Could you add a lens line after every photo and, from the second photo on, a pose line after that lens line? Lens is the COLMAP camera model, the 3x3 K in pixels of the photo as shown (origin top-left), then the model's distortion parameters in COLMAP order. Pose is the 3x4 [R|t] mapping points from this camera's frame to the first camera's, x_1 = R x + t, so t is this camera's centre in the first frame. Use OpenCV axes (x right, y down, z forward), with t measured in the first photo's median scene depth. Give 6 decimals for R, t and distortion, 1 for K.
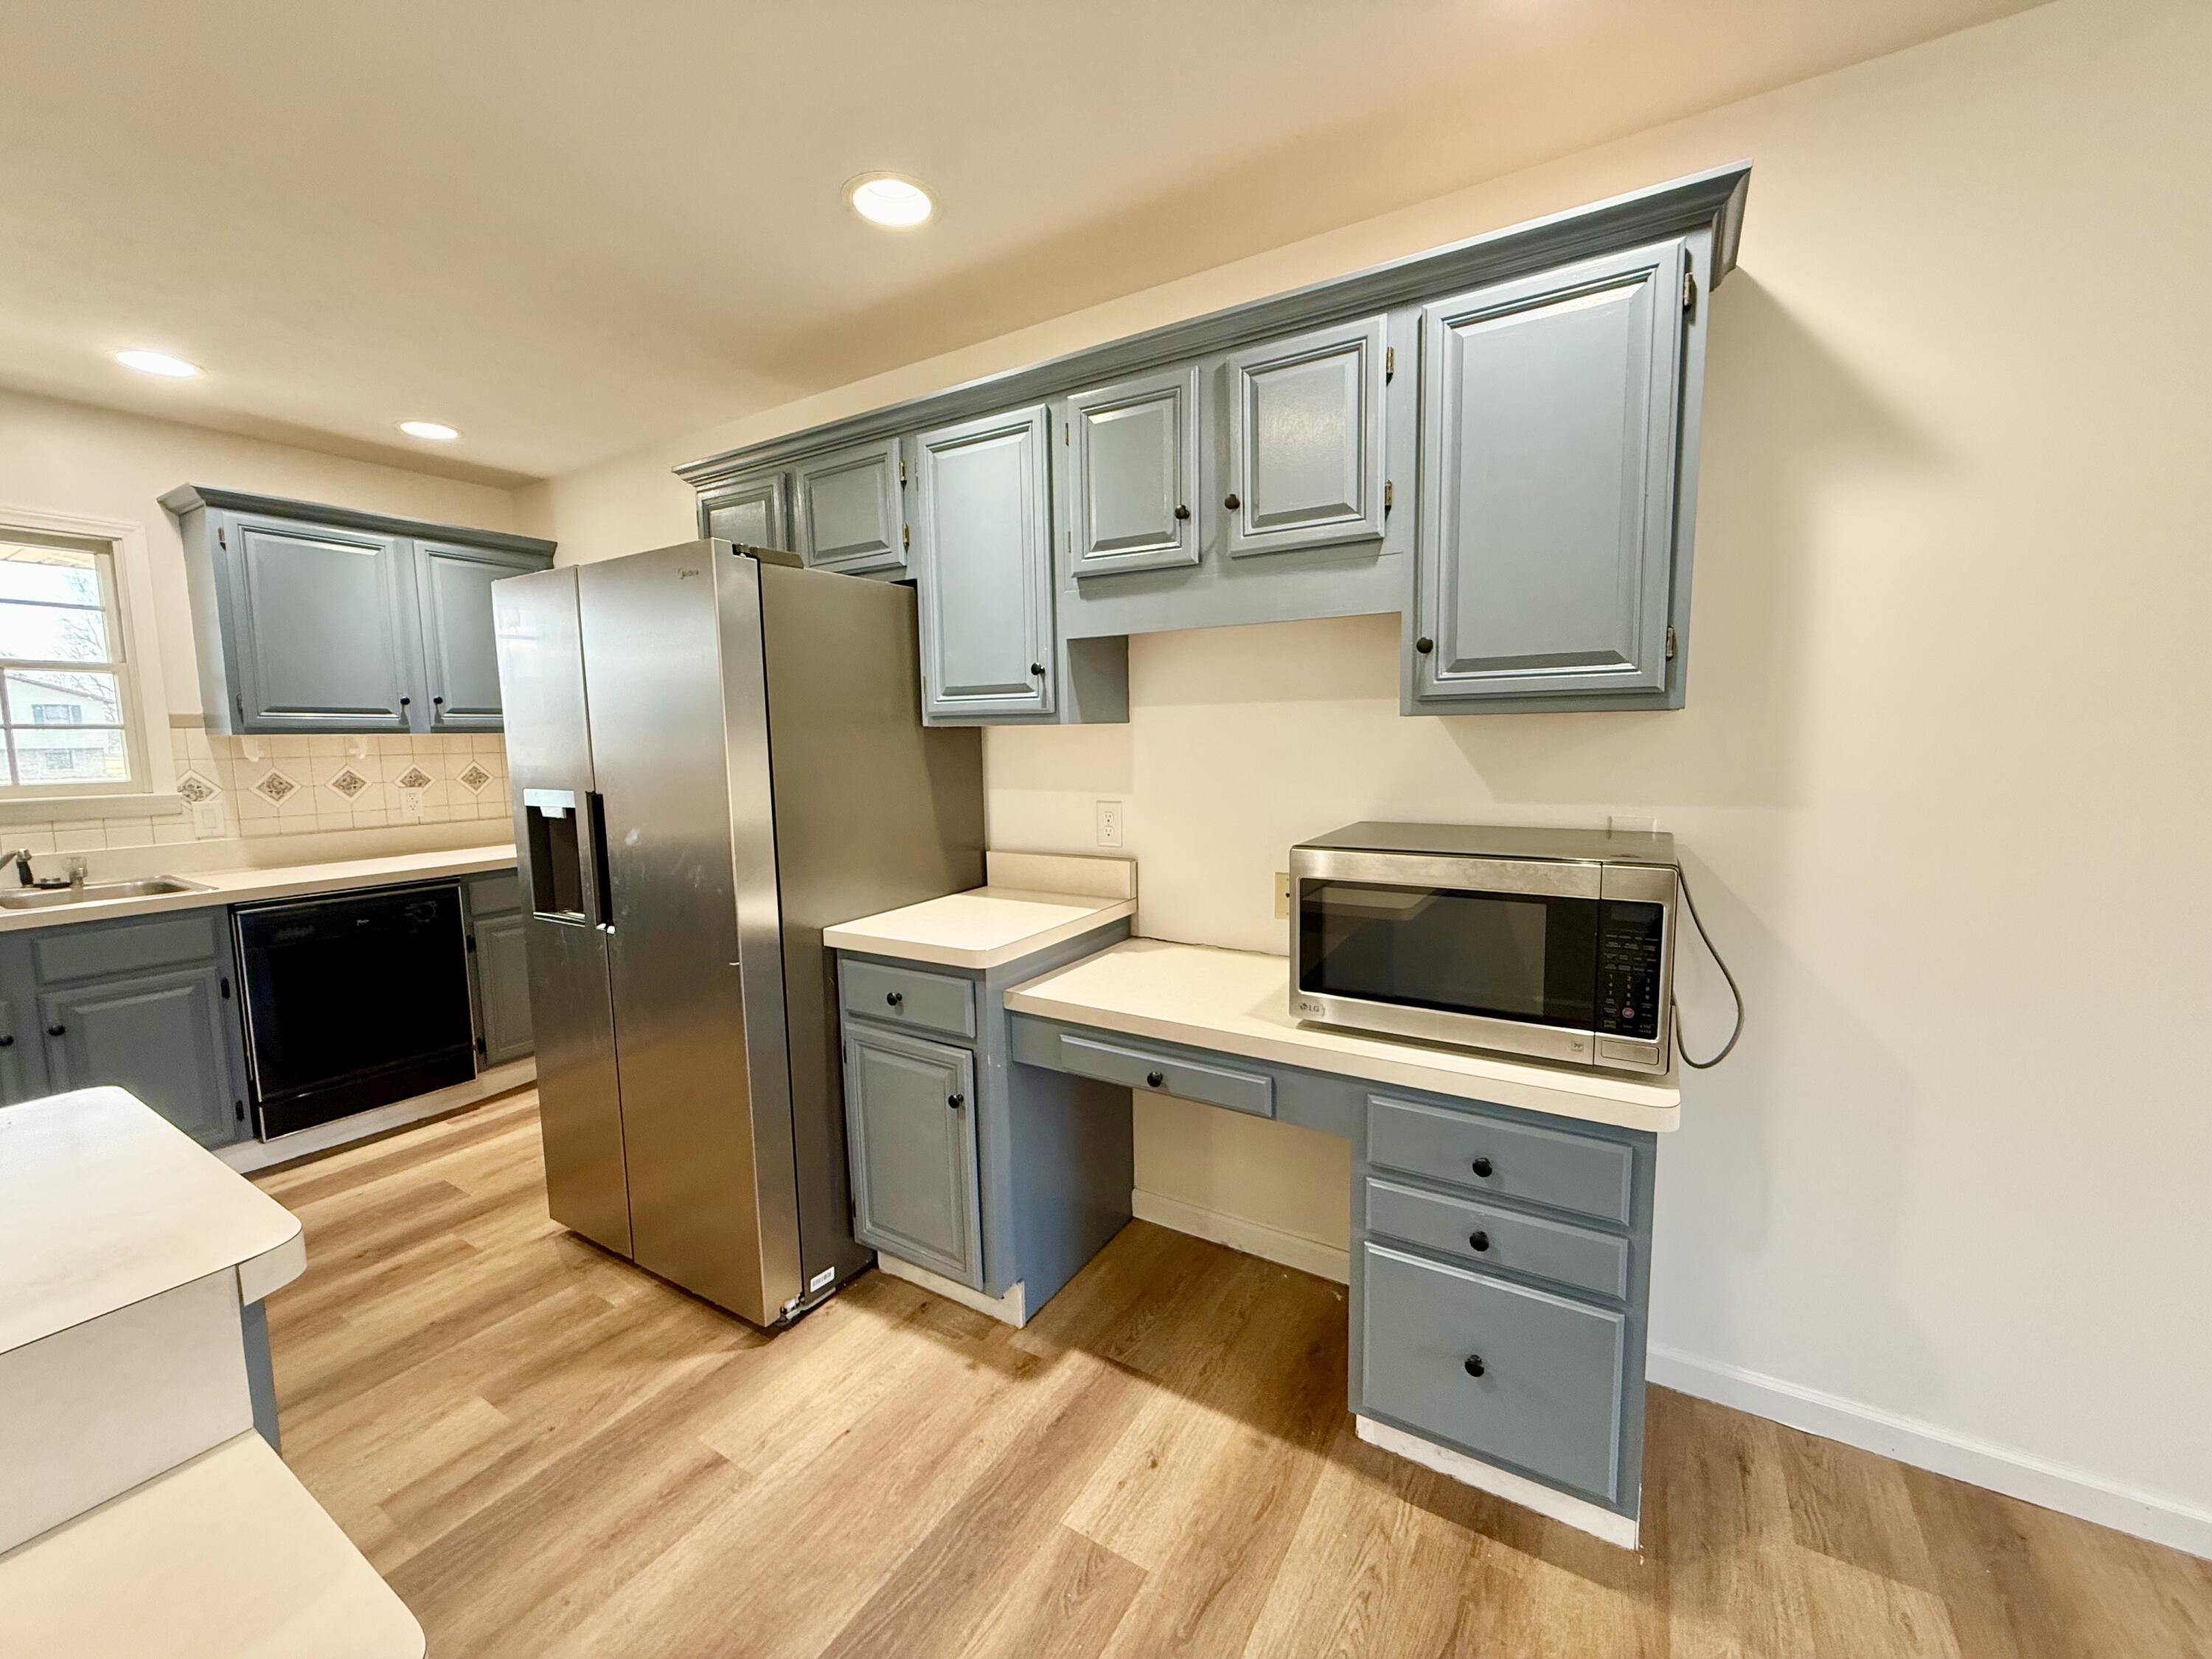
lens RADIAL K [[881.7, 0, 1102.2], [0, 881.7, 825.0], [0, 0, 1]] dist [0.000904, 0.000238]
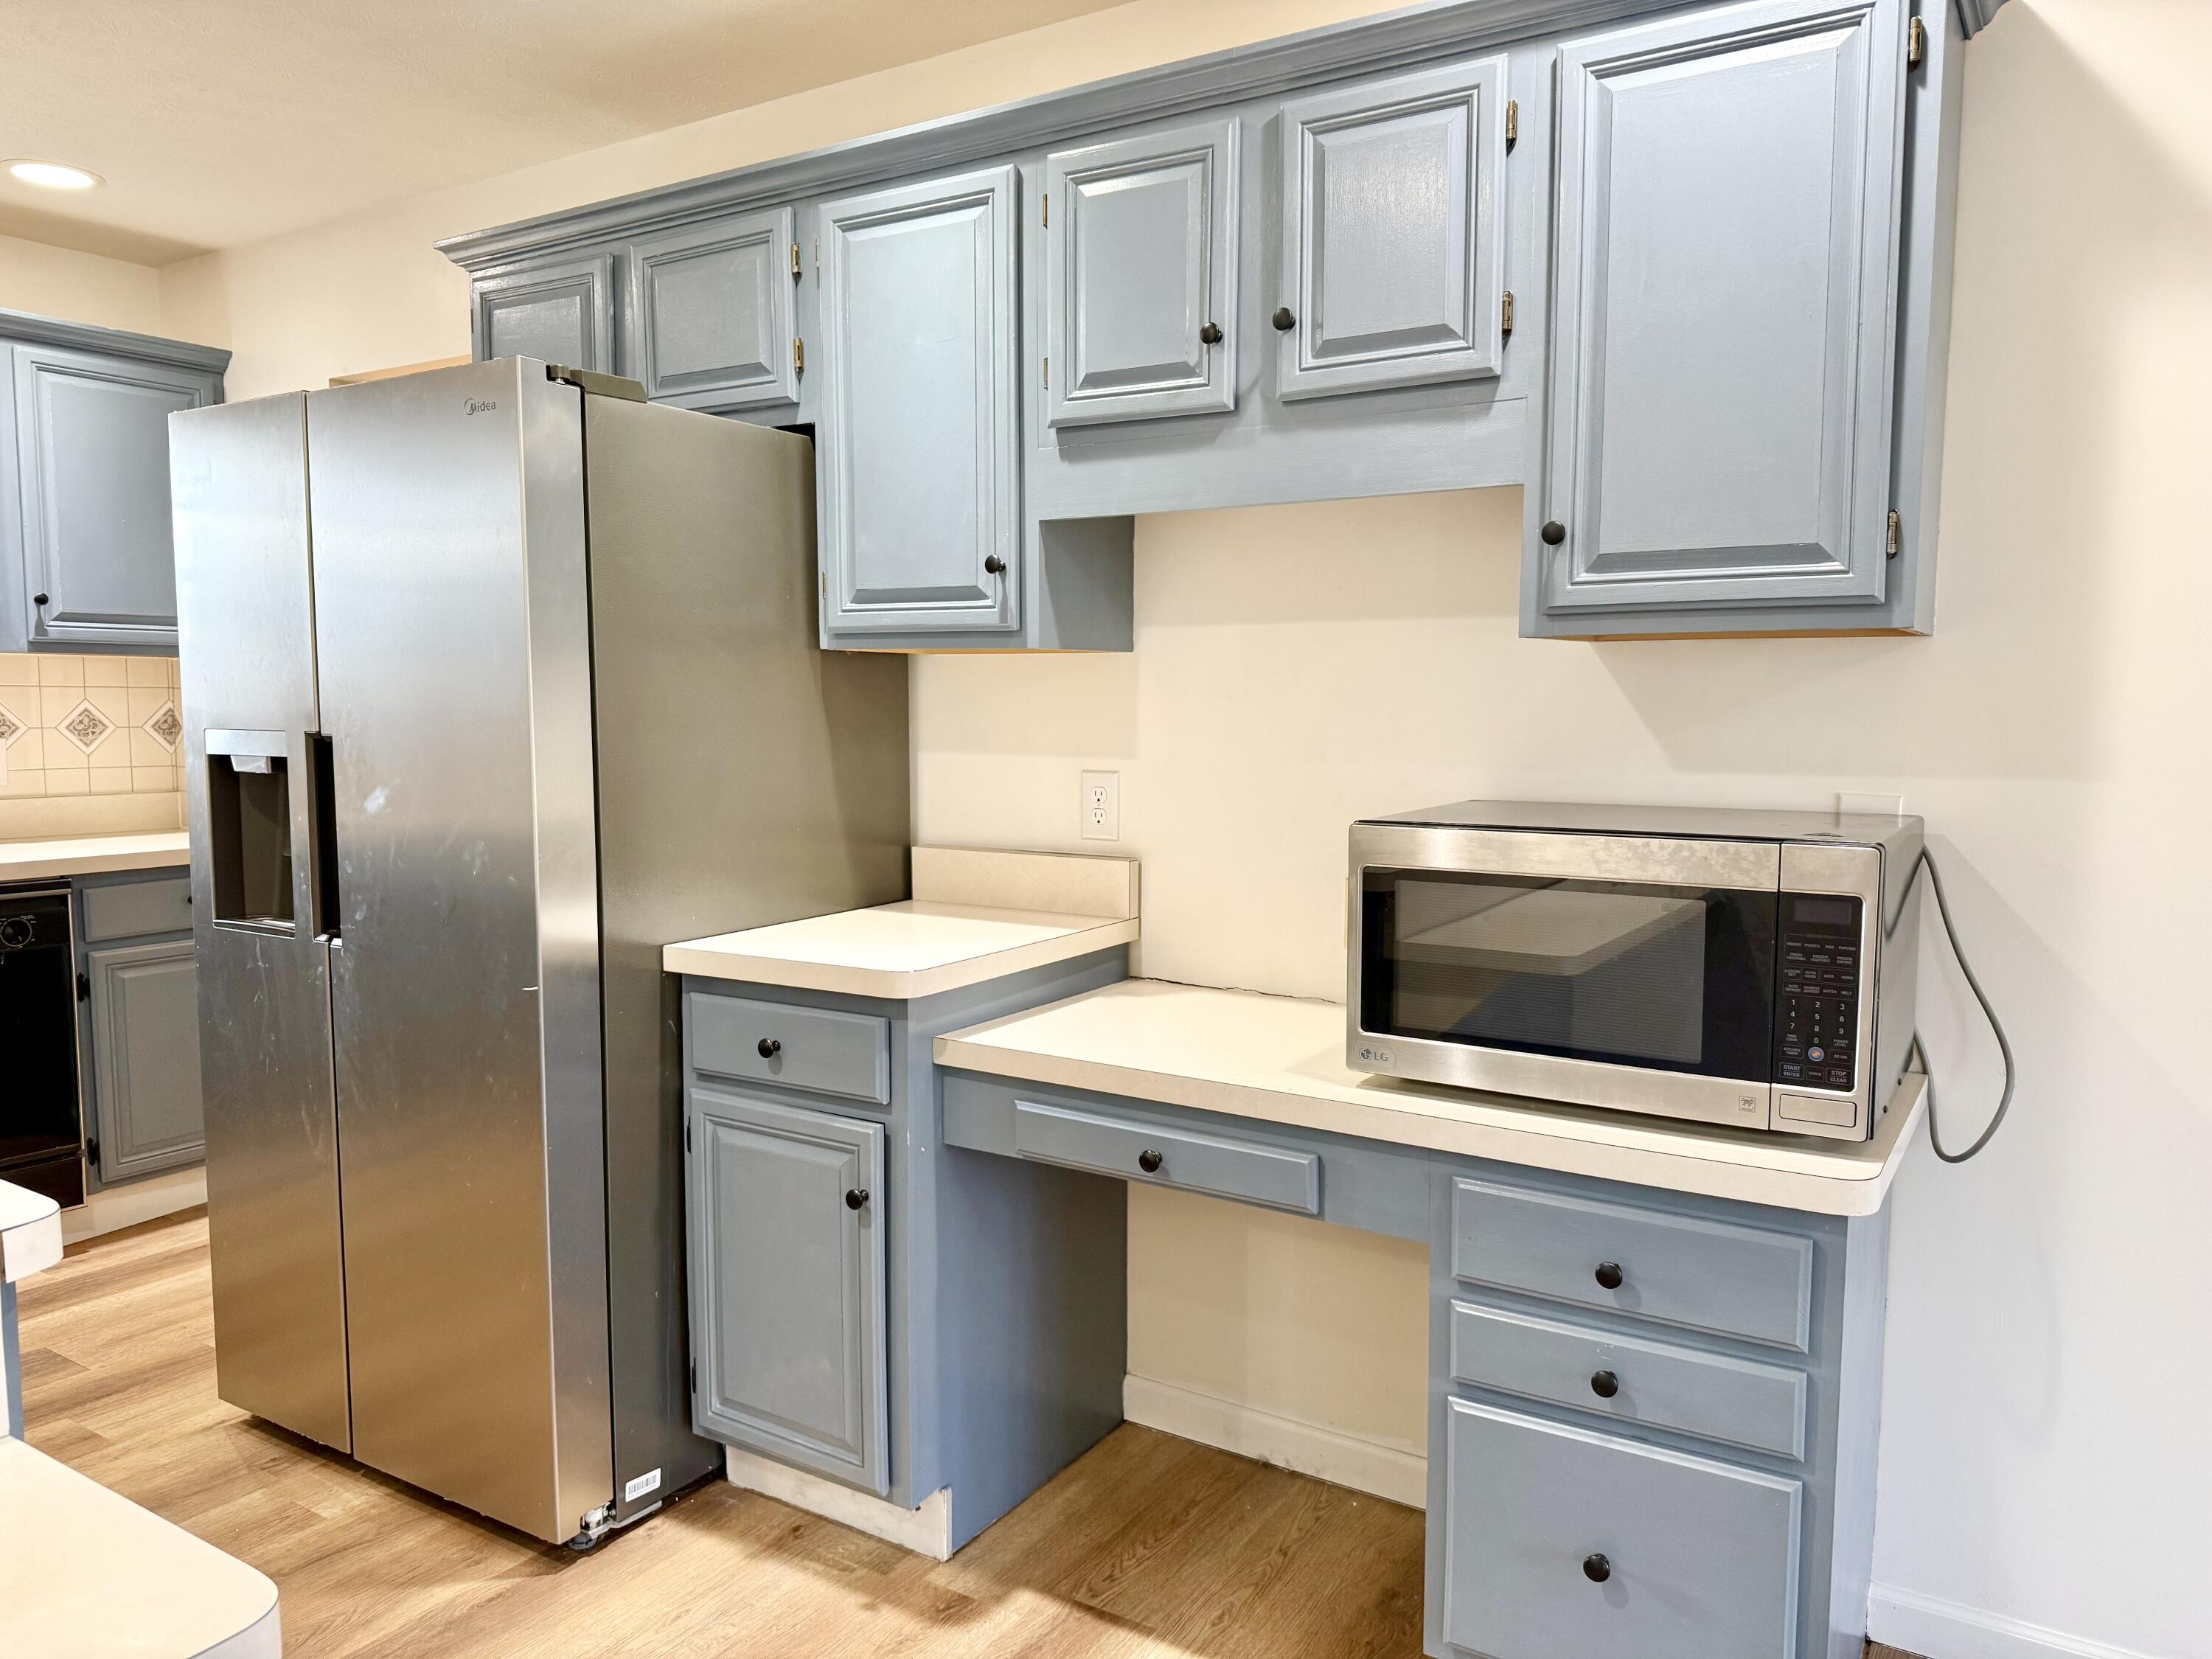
lens RADIAL K [[1583.2, 0, 1098.2], [0, 1583.2, 850.2], [0, 0, 1]] dist [0.050880, -0.063951]
pose [[0.999715, 0.022105, -0.009052, 0.021807], [-0.022233, 0.999652, -0.014220, 0.057661], [0.008734, 0.014417, 0.999858, -0.202708]]
